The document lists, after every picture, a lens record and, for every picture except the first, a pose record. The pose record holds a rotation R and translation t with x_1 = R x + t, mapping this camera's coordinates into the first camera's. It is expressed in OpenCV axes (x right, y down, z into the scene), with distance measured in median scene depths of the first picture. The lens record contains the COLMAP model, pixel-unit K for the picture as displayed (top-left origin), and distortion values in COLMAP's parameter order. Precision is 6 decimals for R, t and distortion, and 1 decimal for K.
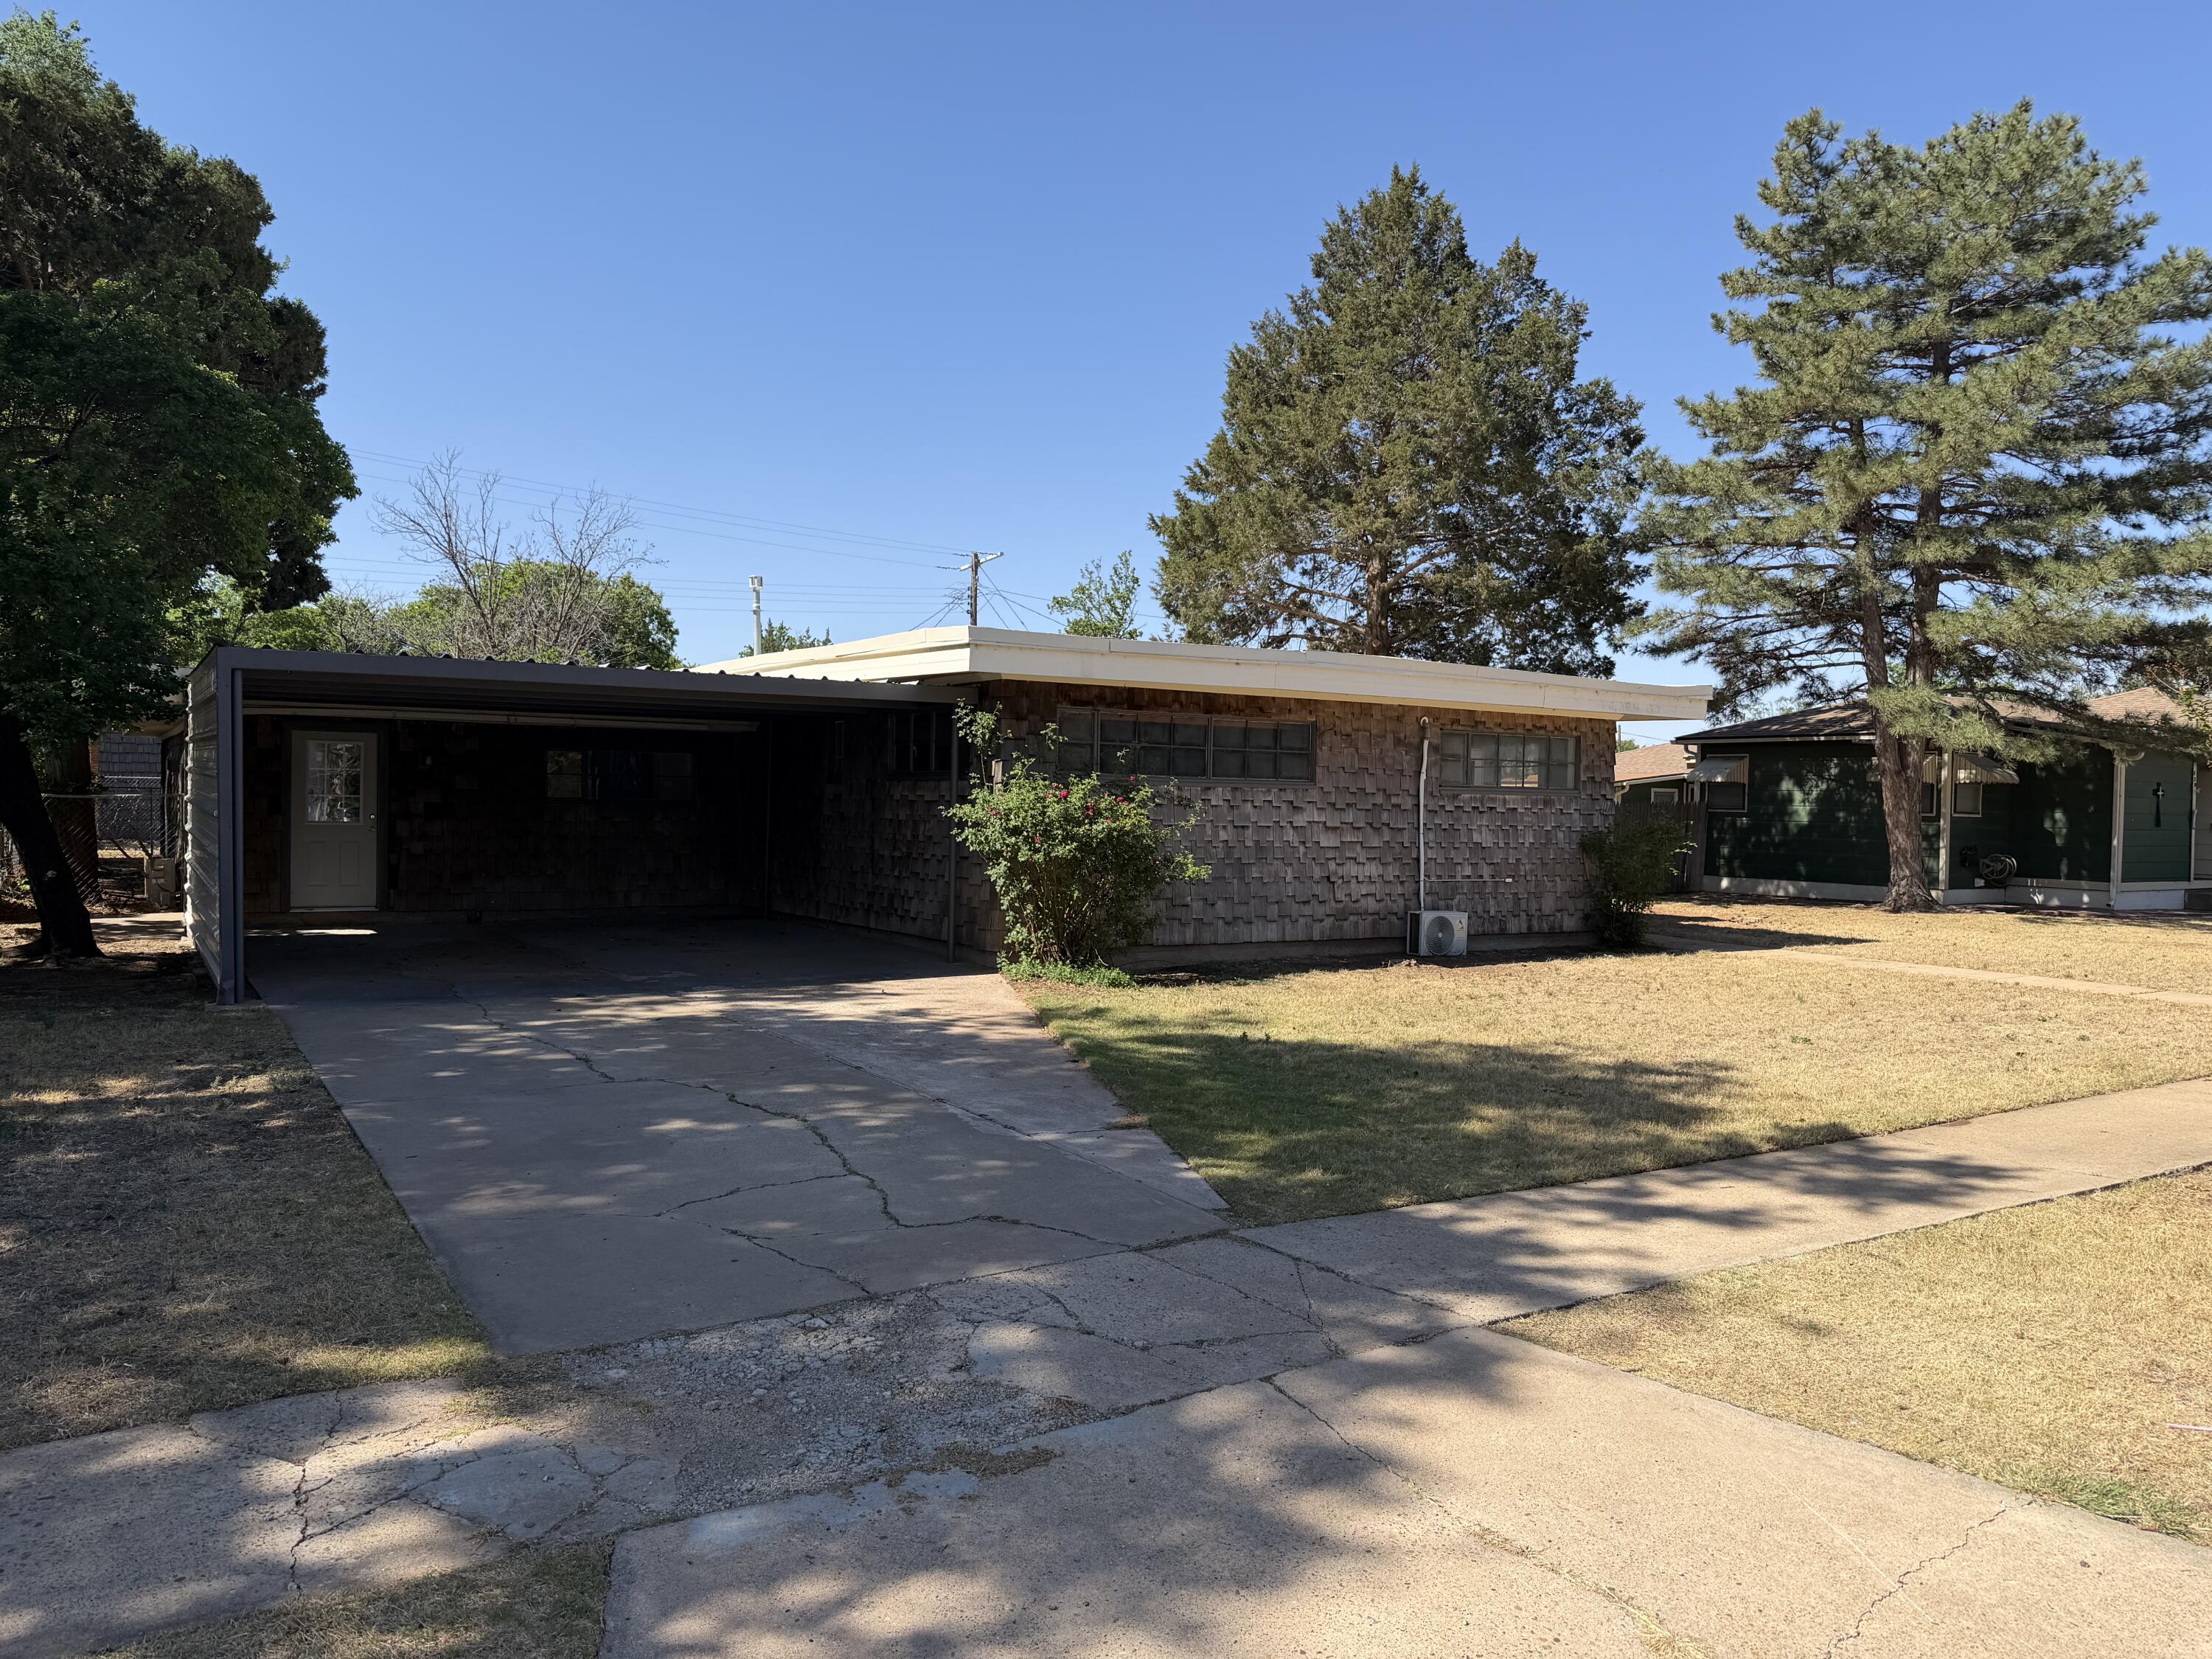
lens RADIAL K [[1553.4, 0, 1101.7], [0, 1553.4, 839.0], [0, 0, 1]] dist [0.075363, 0.000136]
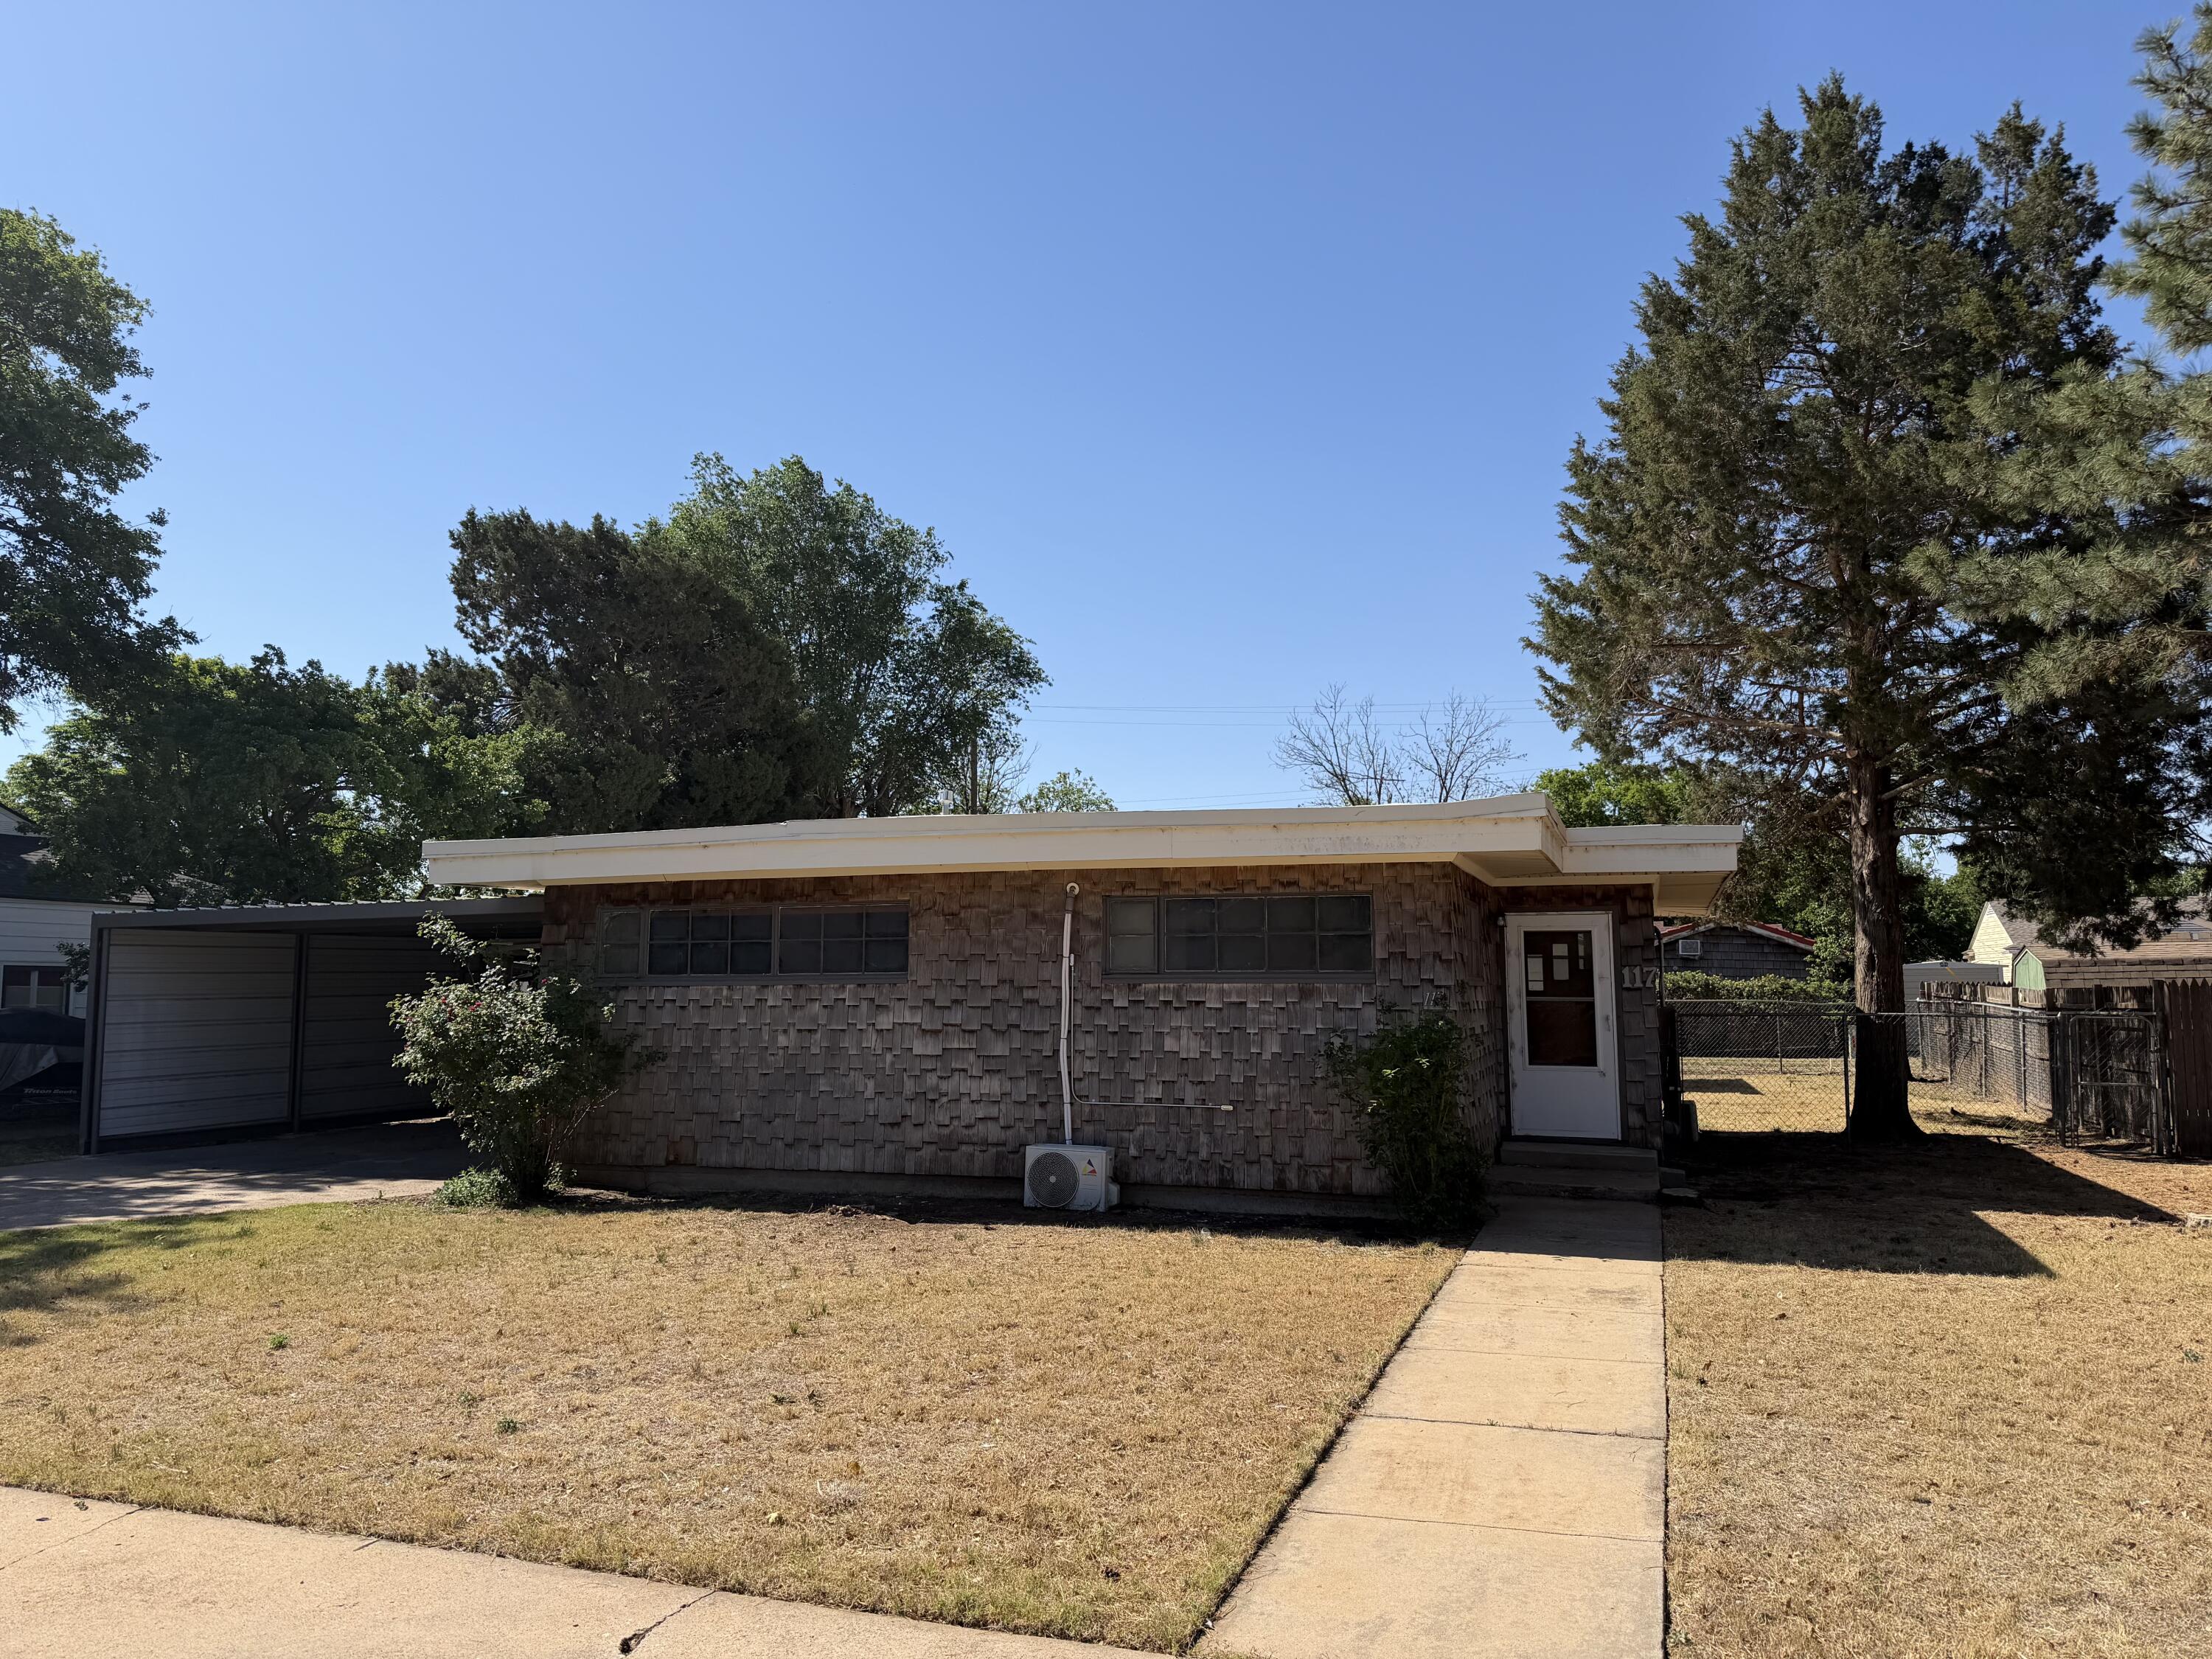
lens RADIAL K [[1553.4, 0, 1105.8], [0, 1553.4, 818.6], [0, 0, 1]] dist [0.075363, 0.000136]
pose [[0.620184, -0.108556, -0.776909, 0.833471], [-0.005168, 0.989792, -0.142427, -0.001717], [0.784439, 0.092346, 0.613292, 0.564304]]
